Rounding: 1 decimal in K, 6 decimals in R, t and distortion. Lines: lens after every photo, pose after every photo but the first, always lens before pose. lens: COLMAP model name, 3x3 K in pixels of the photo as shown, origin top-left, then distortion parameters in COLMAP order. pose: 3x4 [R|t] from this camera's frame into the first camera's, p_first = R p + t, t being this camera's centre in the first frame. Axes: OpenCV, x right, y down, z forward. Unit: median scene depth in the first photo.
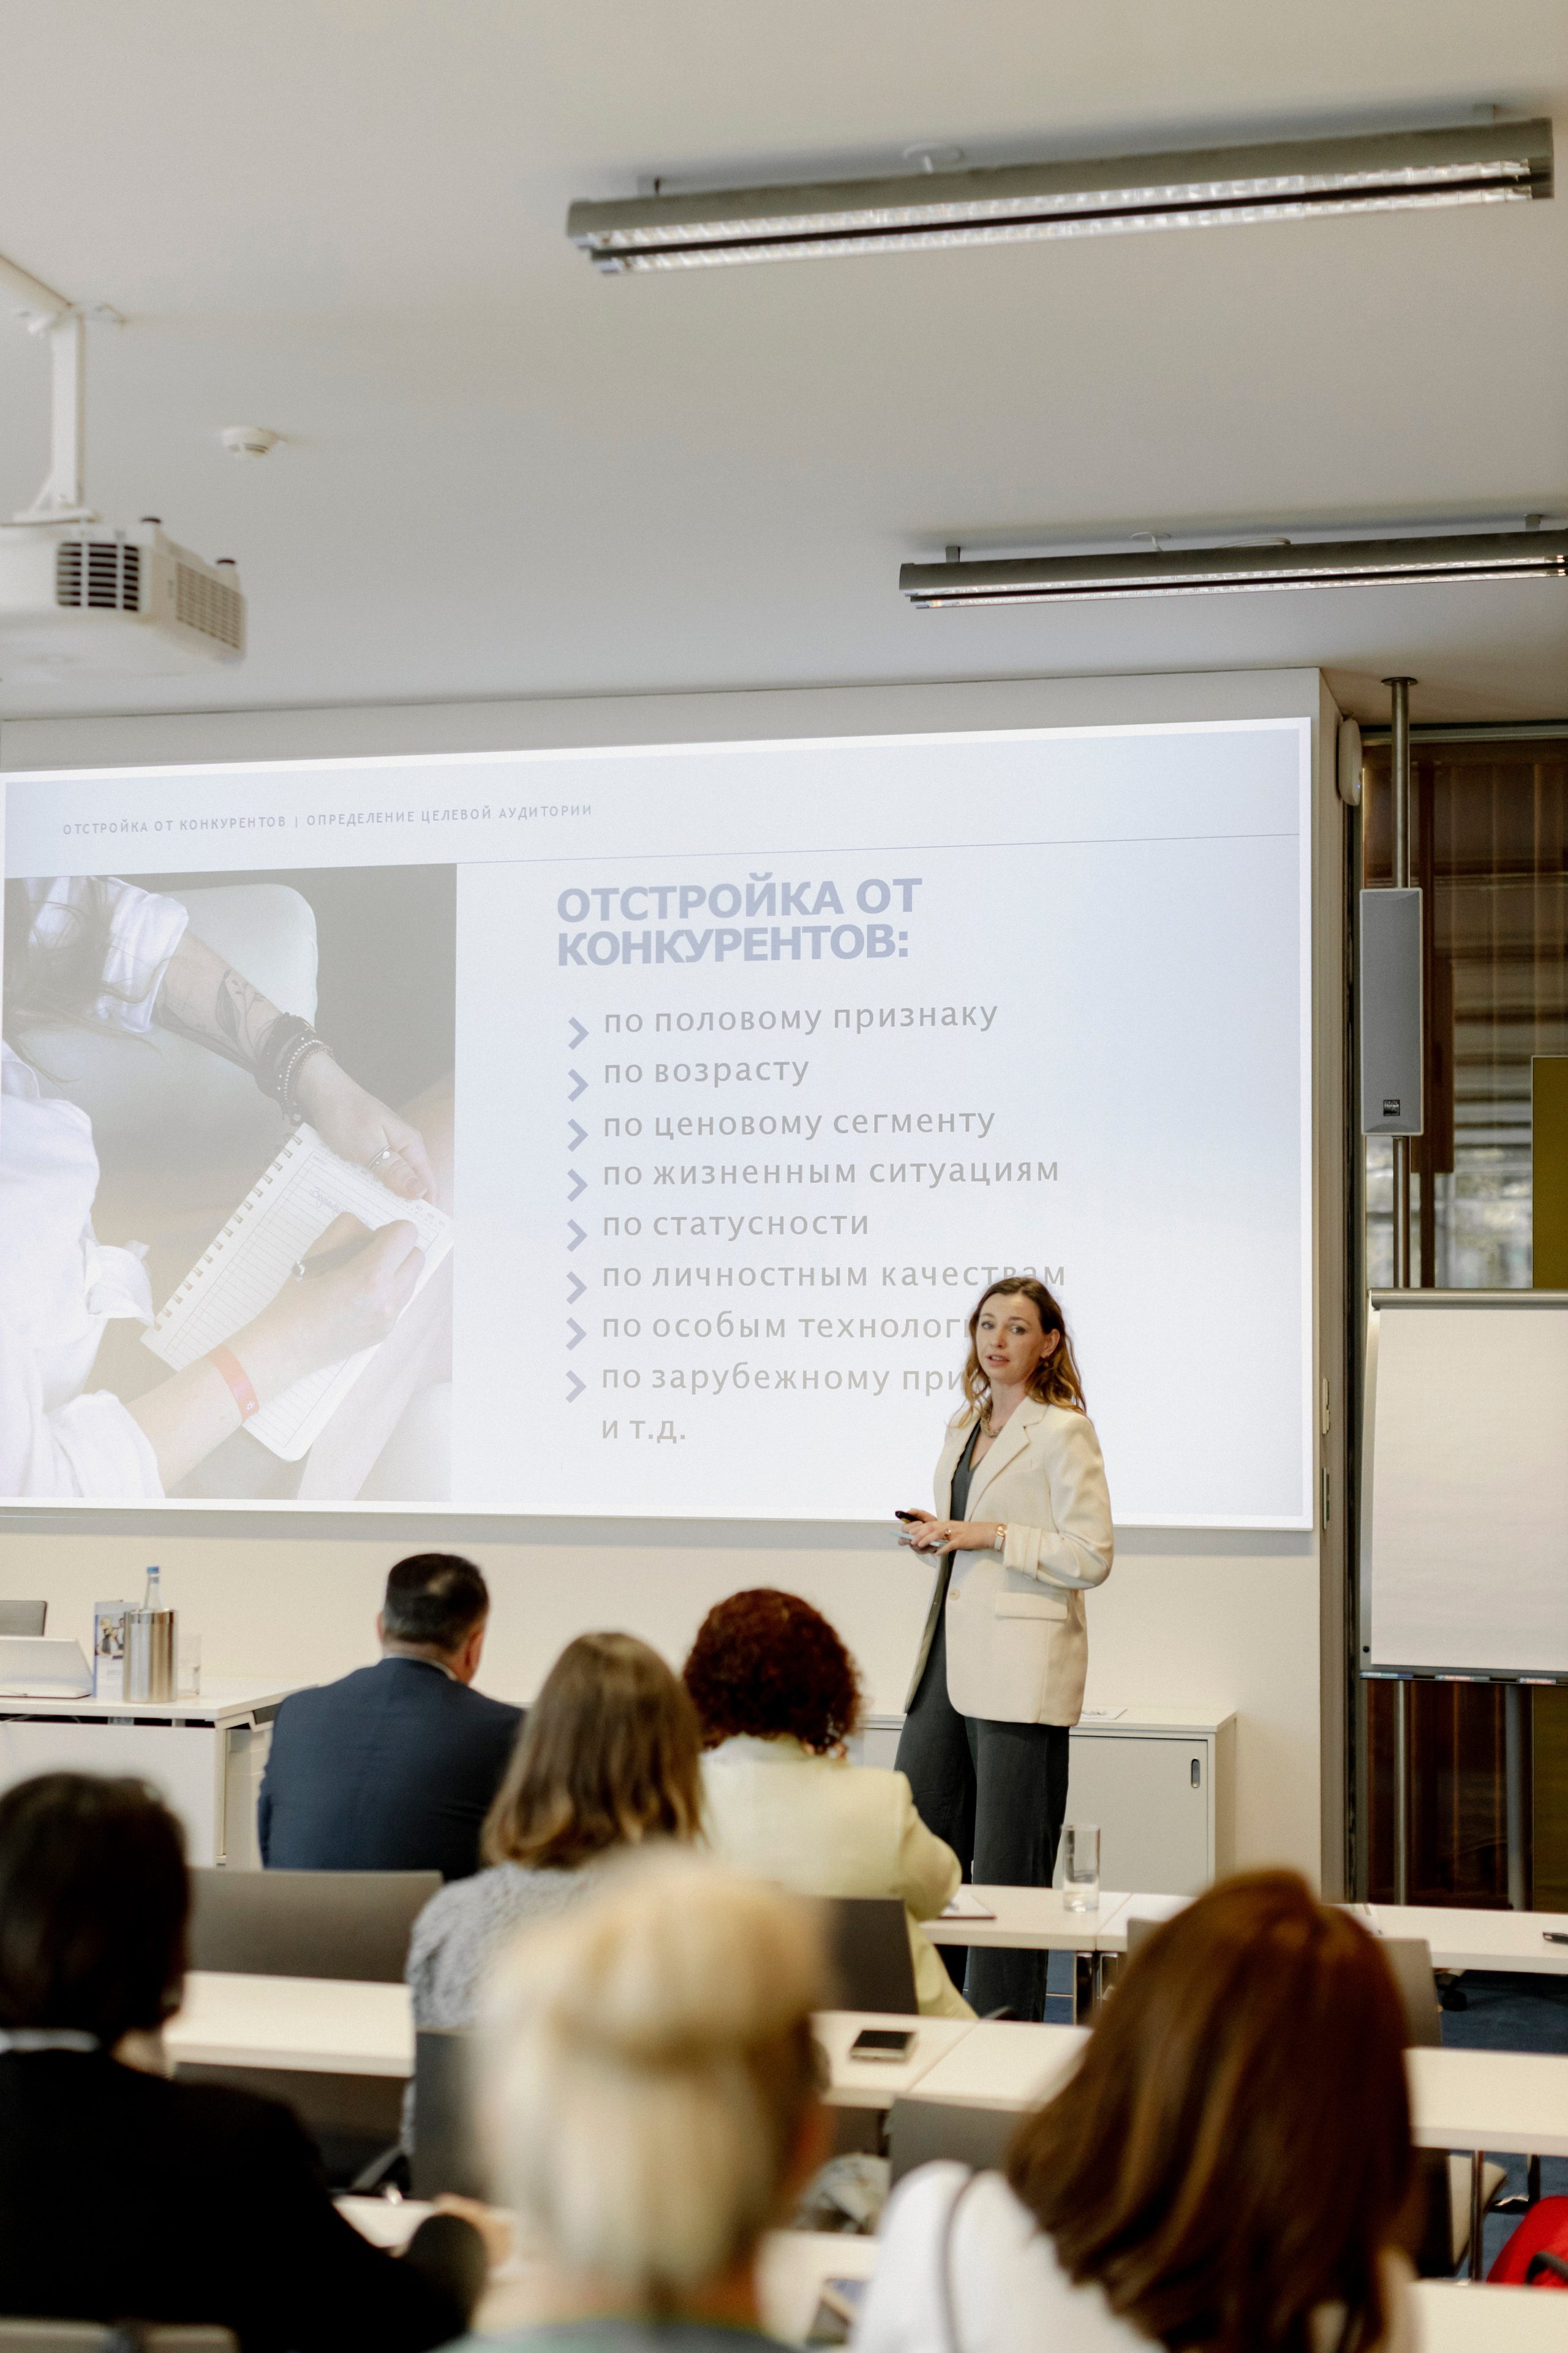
lens RADIAL K [[3097.4, 0, 784.0], [0, 3097.4, 1176.5], [0, 0, 1]] dist [0.029829, 0.046214]
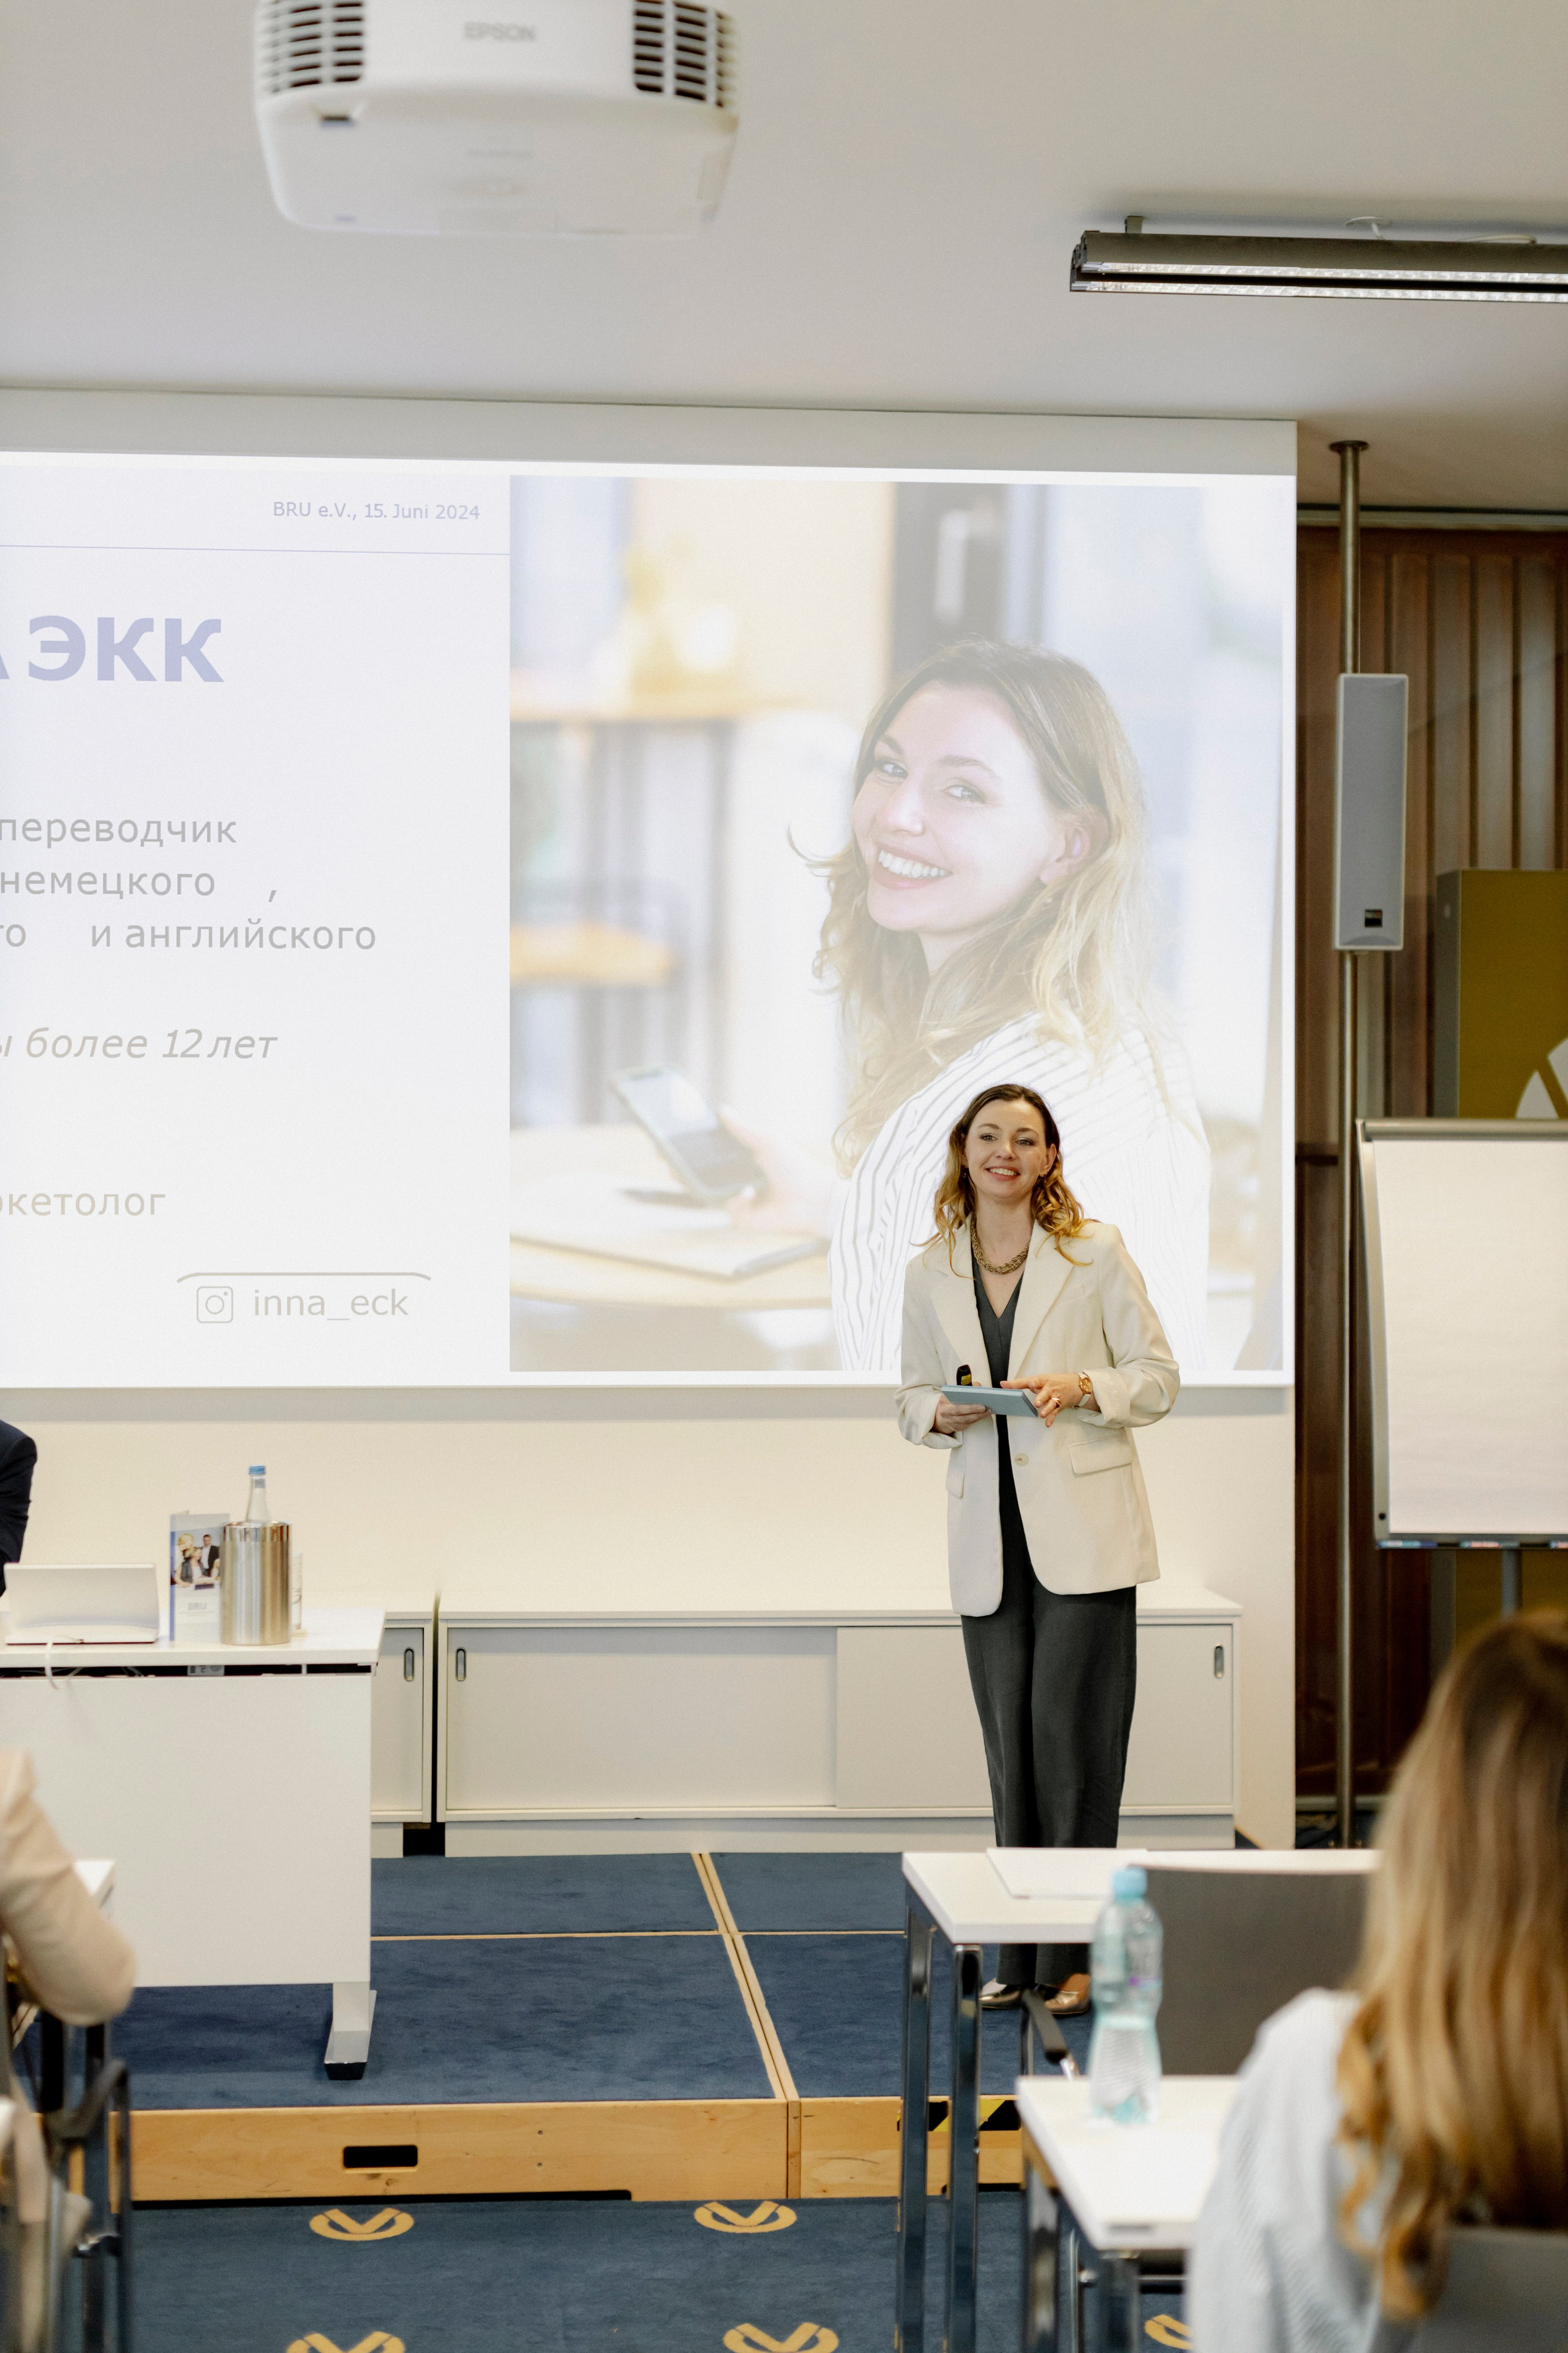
lens RADIAL K [[3097.4, 0, 784.0], [0, 3097.4, 1176.5], [0, 0, 1]] dist [0.029829, 0.046214]
pose [[0.951574, -0.000315, 0.307421, -0.299700], [-0.013579, 0.998980, 0.043055, 0.019840], [-0.307121, -0.045145, 0.950599, 0.232709]]
